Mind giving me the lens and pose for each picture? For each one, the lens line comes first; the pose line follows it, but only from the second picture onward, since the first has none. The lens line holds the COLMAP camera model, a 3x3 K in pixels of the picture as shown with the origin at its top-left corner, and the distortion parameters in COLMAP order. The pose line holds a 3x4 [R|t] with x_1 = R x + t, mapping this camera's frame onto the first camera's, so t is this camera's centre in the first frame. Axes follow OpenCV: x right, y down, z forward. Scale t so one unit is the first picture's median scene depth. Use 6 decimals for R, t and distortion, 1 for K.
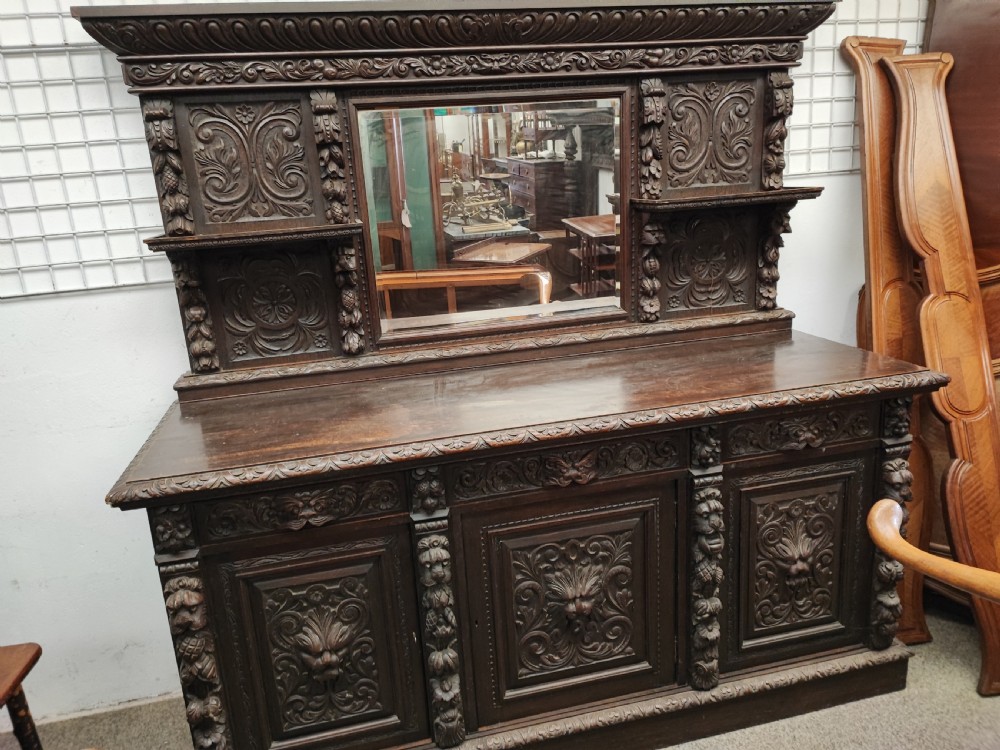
lens RADIAL K [[717.6, 0, 500.0], [0, 717.6, 375.0], [0, 0, 1]] dist [0.028702, -0.002151]
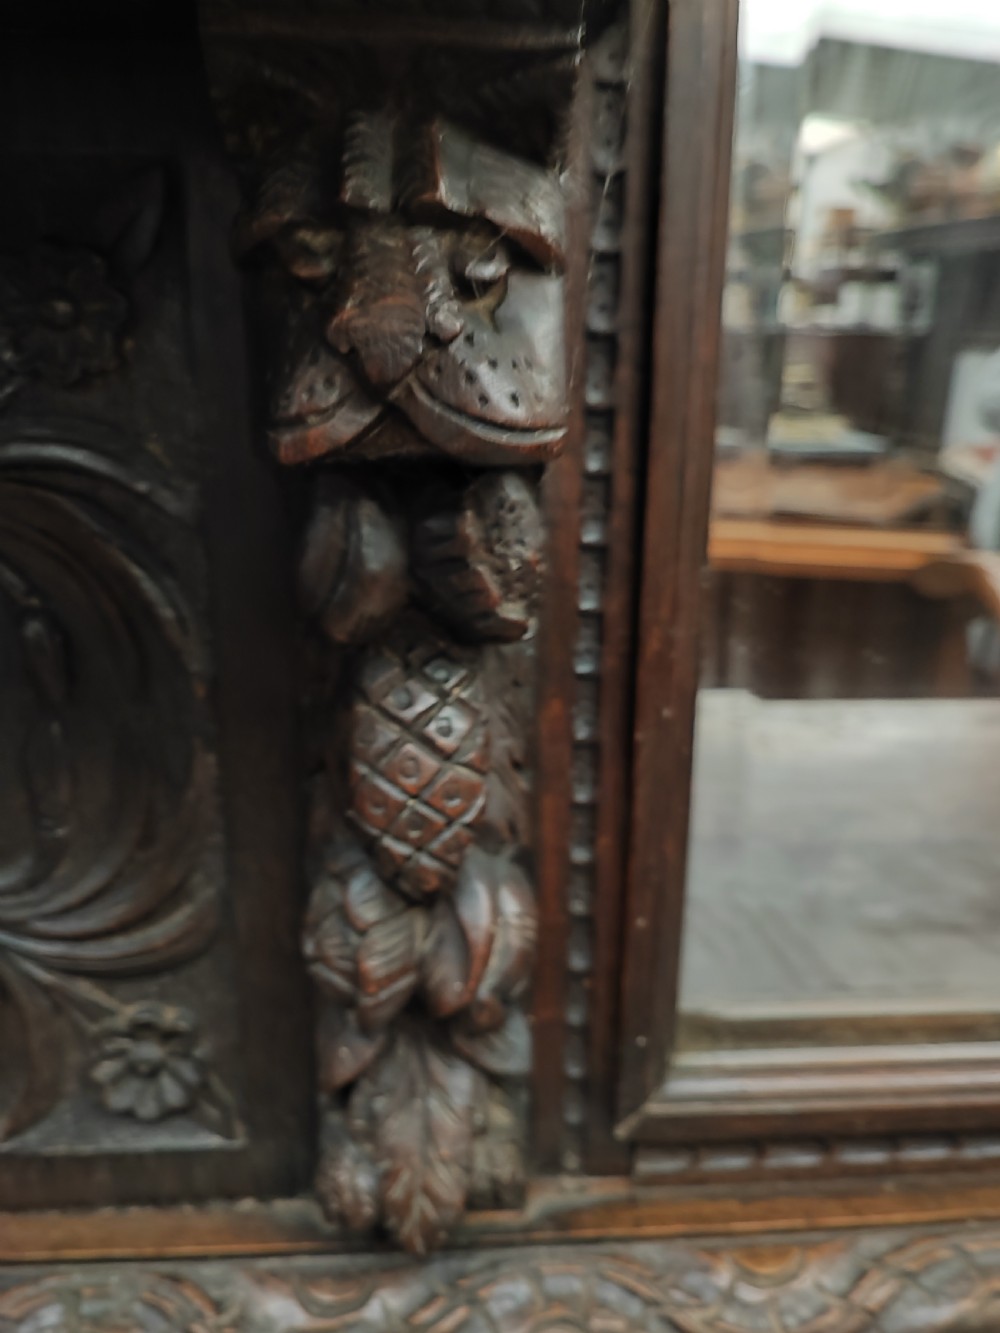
lens RADIAL K [[985.1, 0, 495.7], [0, 985.1, 671.0], [0, 0, 1]] dist [-0.004219, -0.007910]
pose [[0.984991, 0.112473, -0.130927, -0.194351], [-0.108621, 0.993423, 0.036221, -0.129369], [0.134140, -0.021456, 0.990730, 0.912992]]
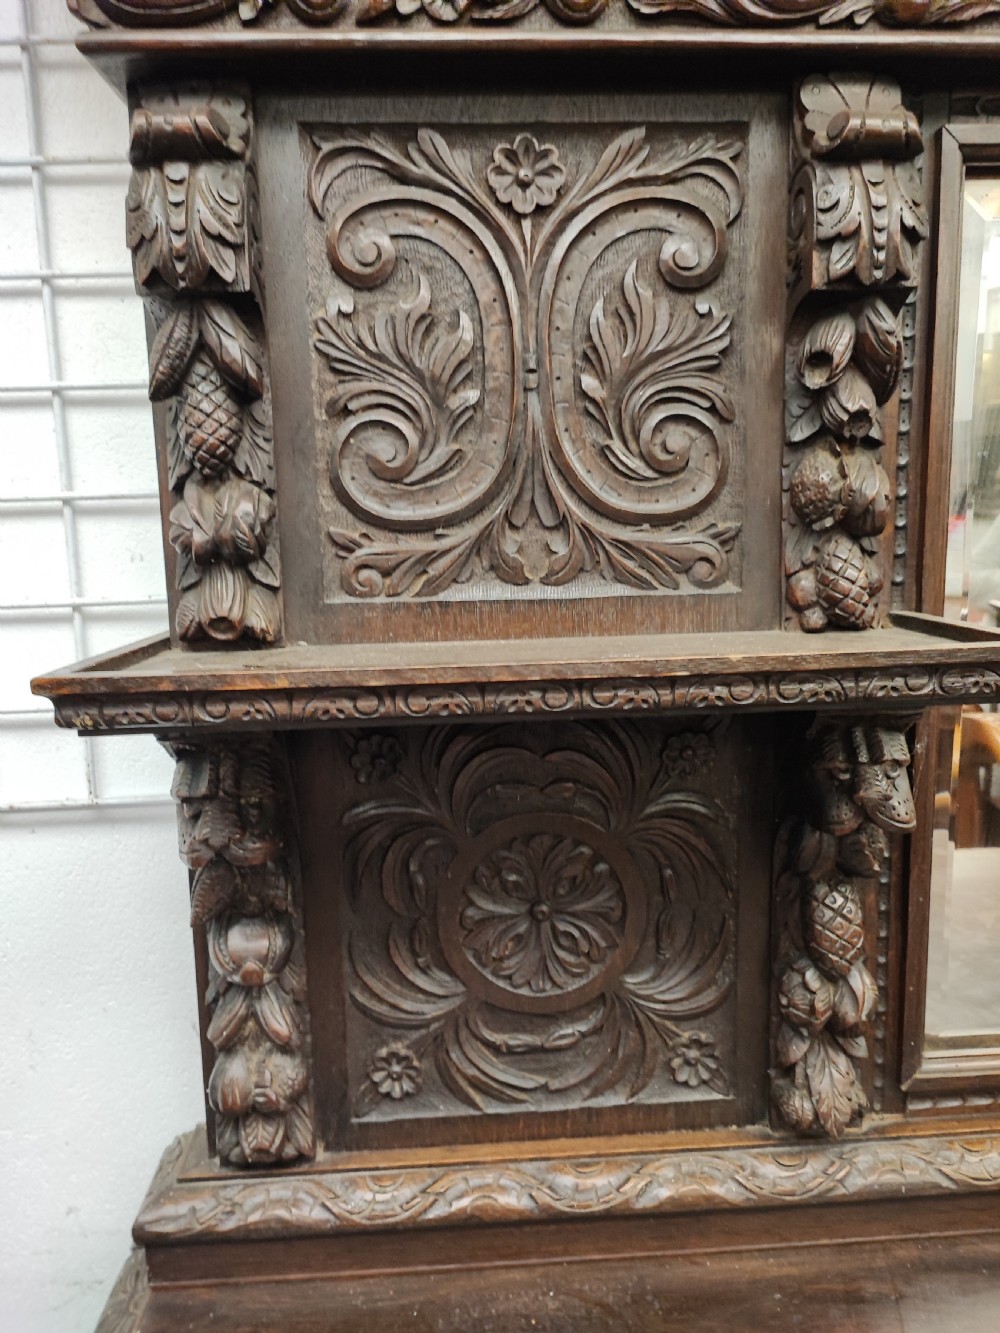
lens RADIAL K [[883.9, 0, 500.0], [0, 883.9, 666.5], [0, 0, 1]] dist [0.005765, -0.003546]
pose [[0.986173, 0.065344, -0.152293, -0.297681], [-0.082082, 0.990936, -0.106343, -0.158695], [0.143964, 0.117373, 0.982598, 0.705189]]
